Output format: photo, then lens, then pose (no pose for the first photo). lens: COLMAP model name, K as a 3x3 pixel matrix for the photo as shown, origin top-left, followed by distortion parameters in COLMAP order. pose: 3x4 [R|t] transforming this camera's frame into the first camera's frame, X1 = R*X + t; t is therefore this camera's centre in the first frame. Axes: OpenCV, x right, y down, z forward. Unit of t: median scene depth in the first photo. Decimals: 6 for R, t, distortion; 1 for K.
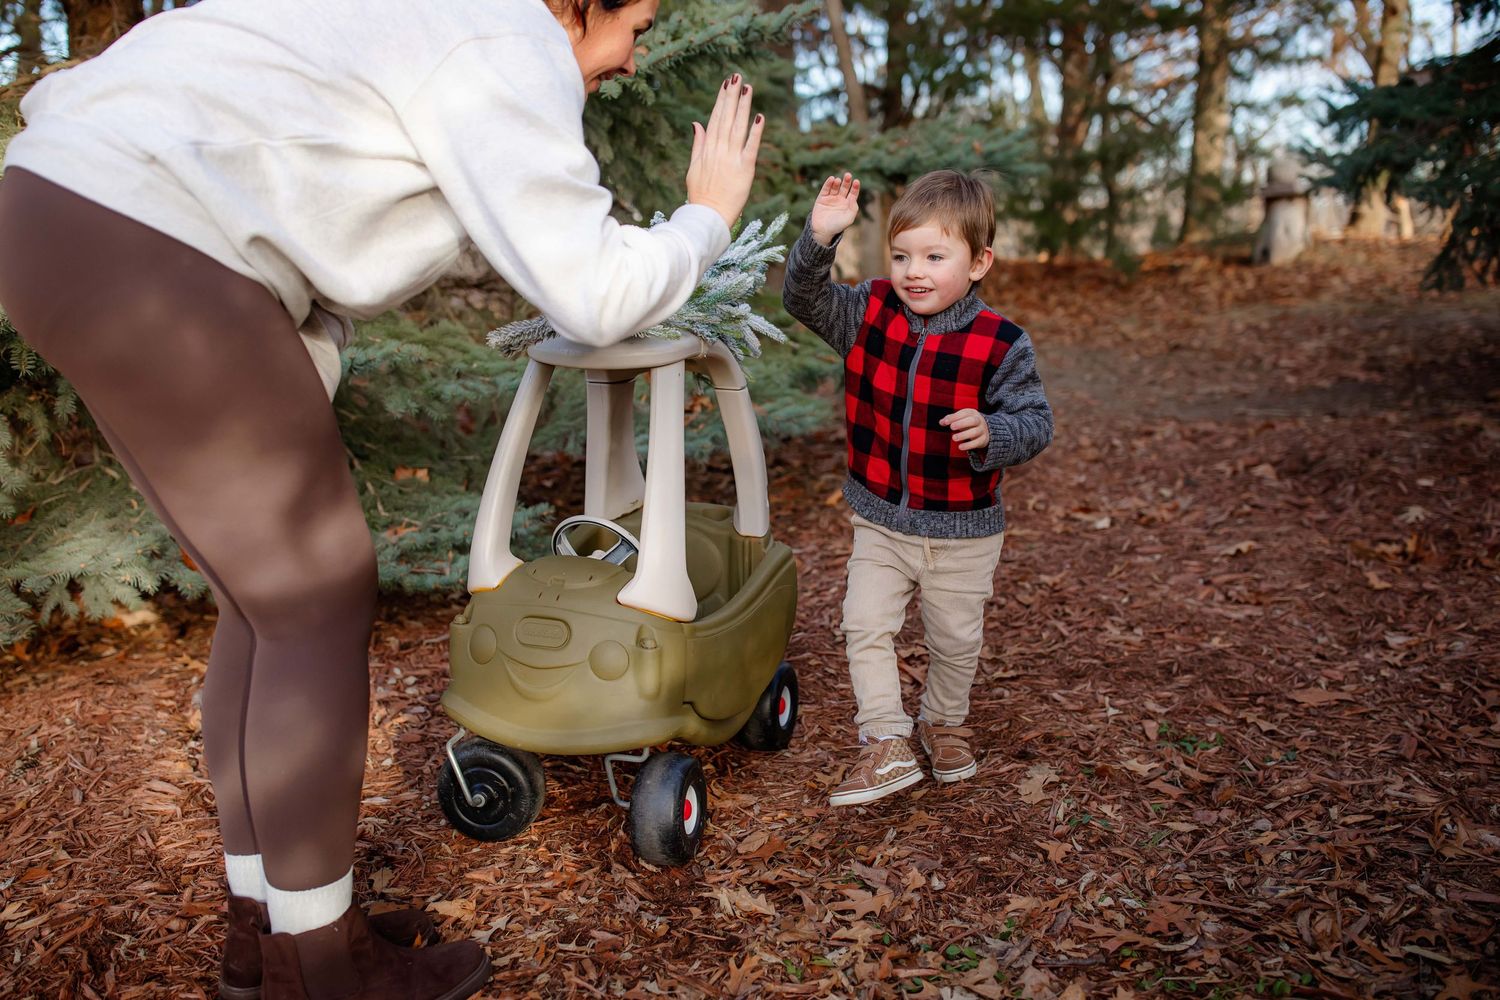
lens RADIAL K [[1454.9, 0, 750.0], [0, 1454.9, 500.0], [0, 0, 1]] dist [-0.002673, 0.005117]
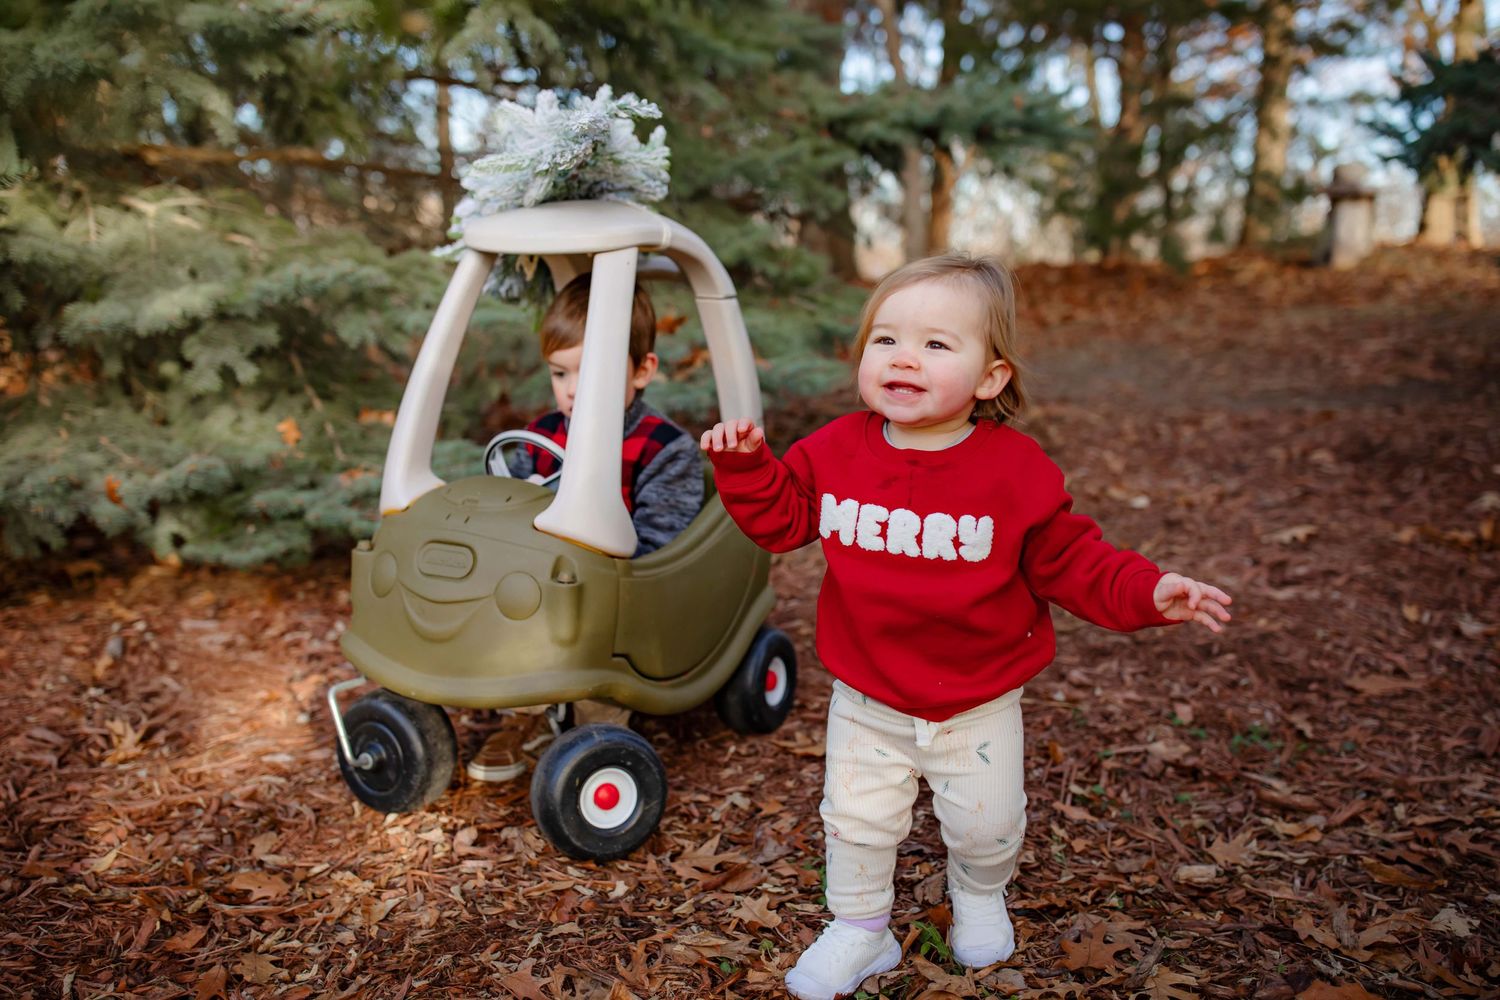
lens RADIAL K [[1449.6, 0, 750.0], [0, 1449.6, 500.0], [0, 0, 1]] dist [-0.003222, -0.007674]
pose [[0.998938, 0.031284, -0.033840, 0.027511], [-0.031725, 0.999417, -0.012579, 0.031621], [0.033427, 0.013639, 0.999348, 0.083230]]
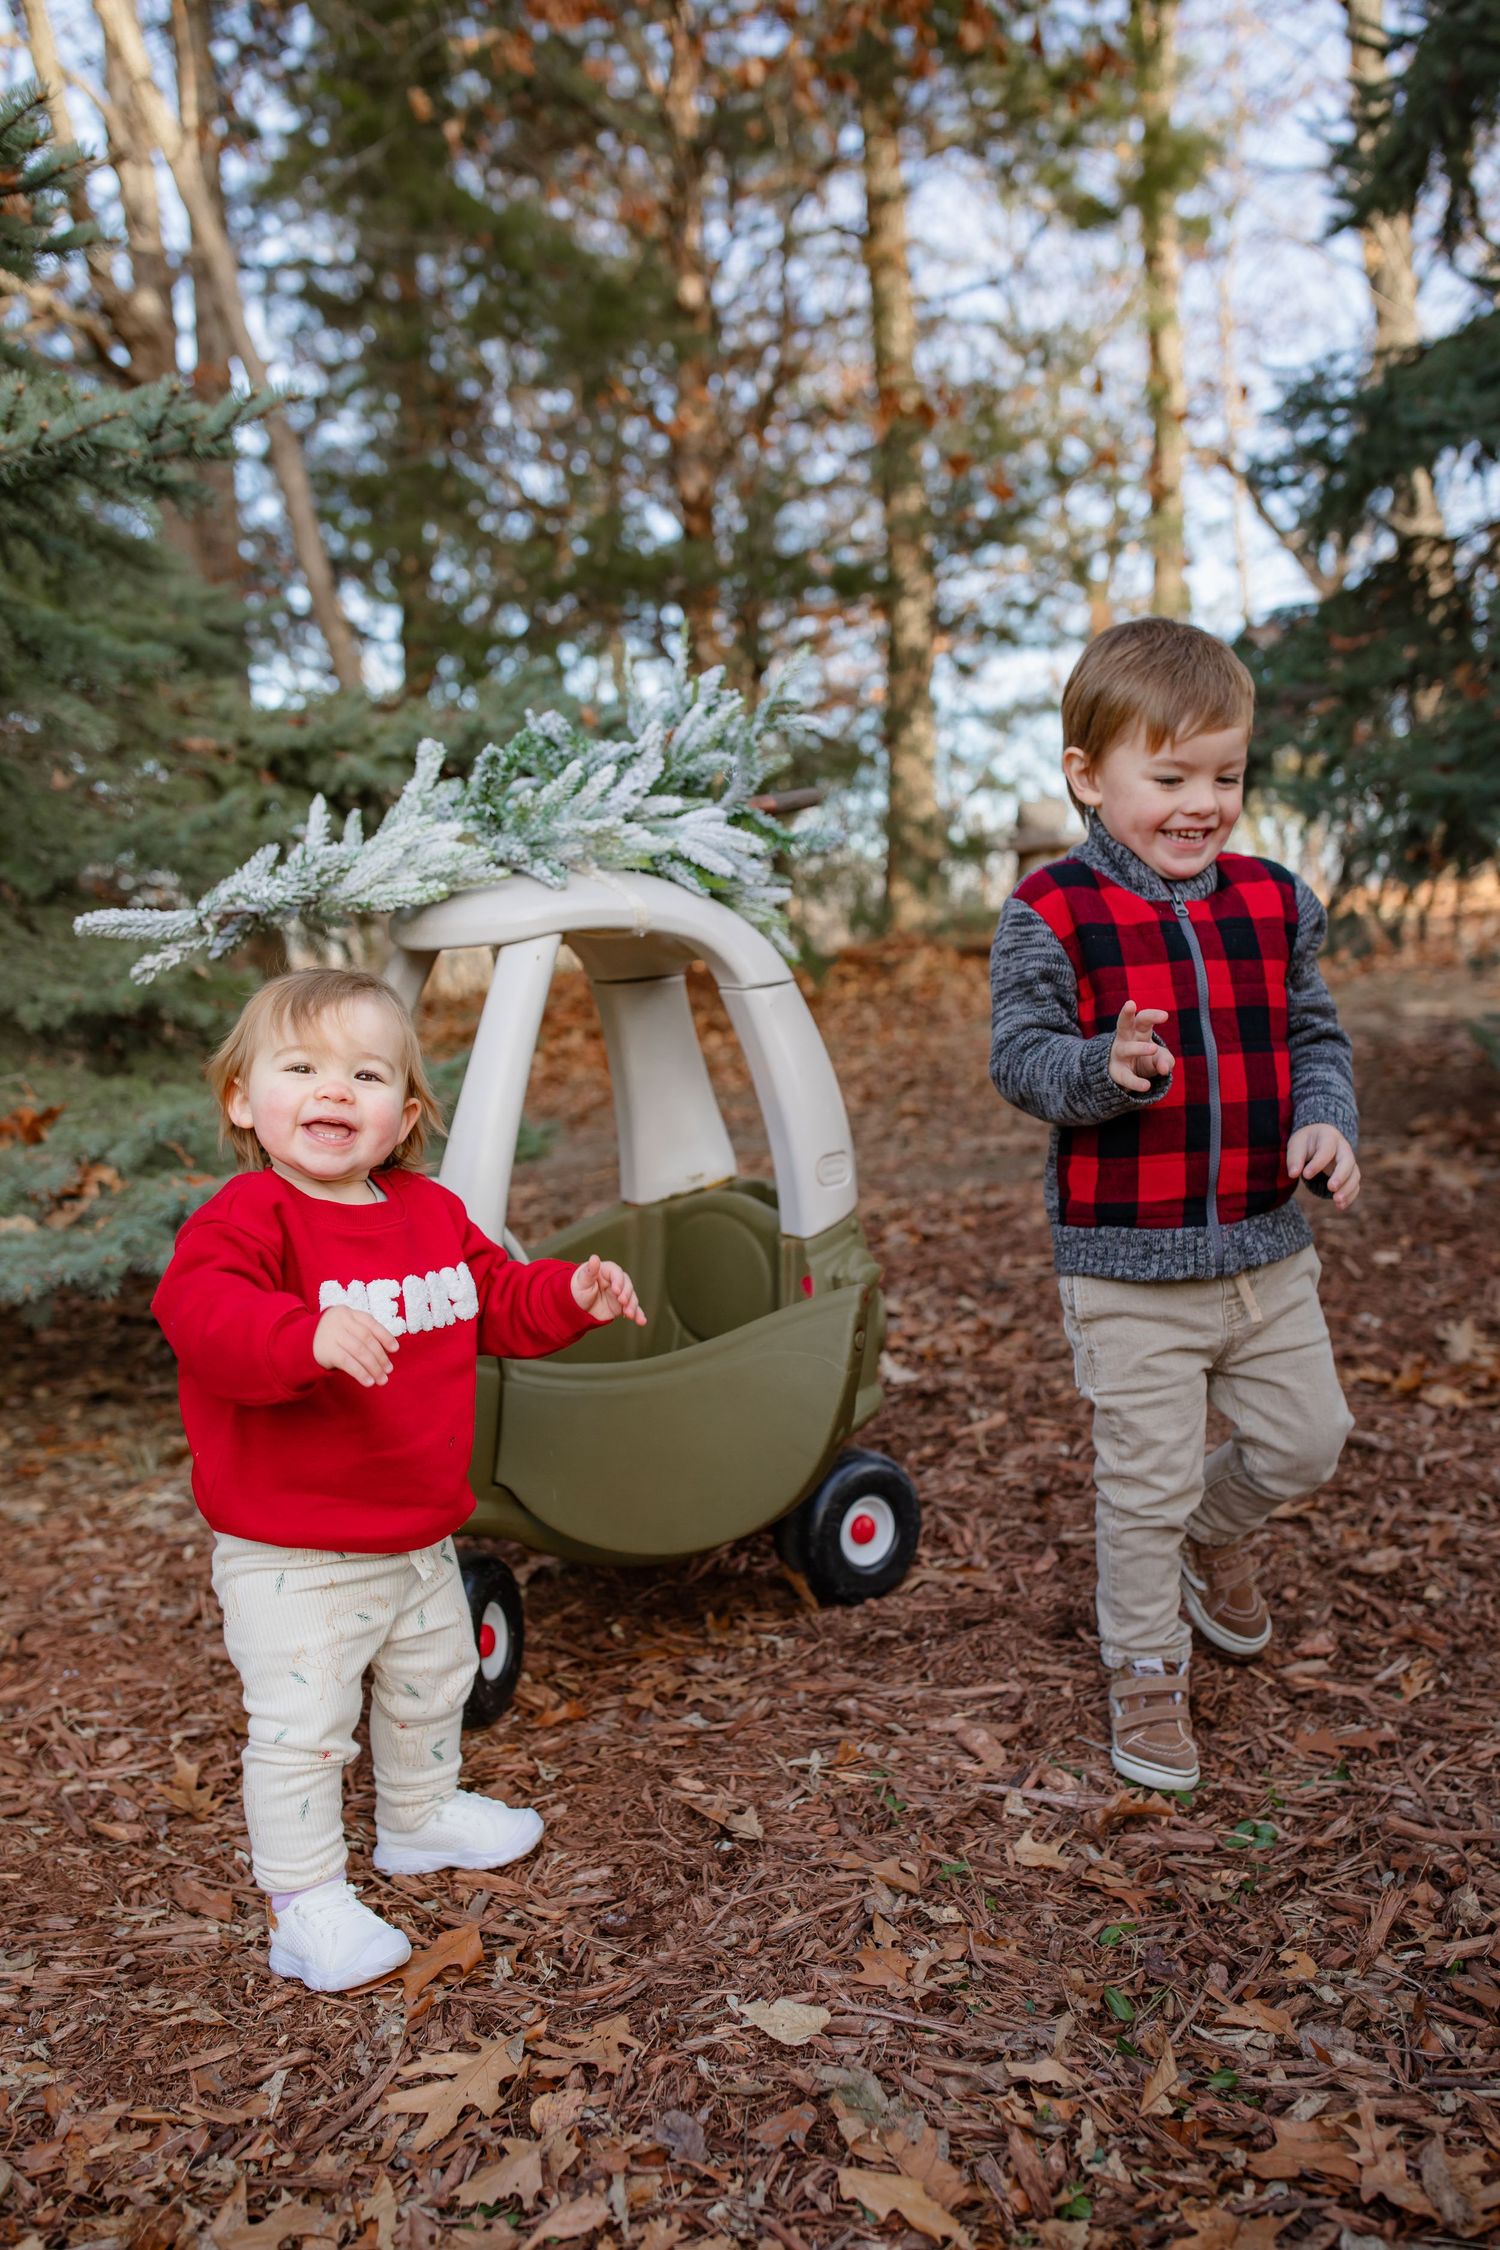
lens RADIAL K [[2260.4, 0, 750.0], [0, 2260.4, 1125.0], [0, 0, 1]] dist [-0.014491, -0.016287]
pose [[0.970482, -0.041236, 0.237621, 0.000798], [0.067204, 0.992487, -0.102238, 0.010522], [-0.231620, 0.115189, 0.965963, 0.170752]]
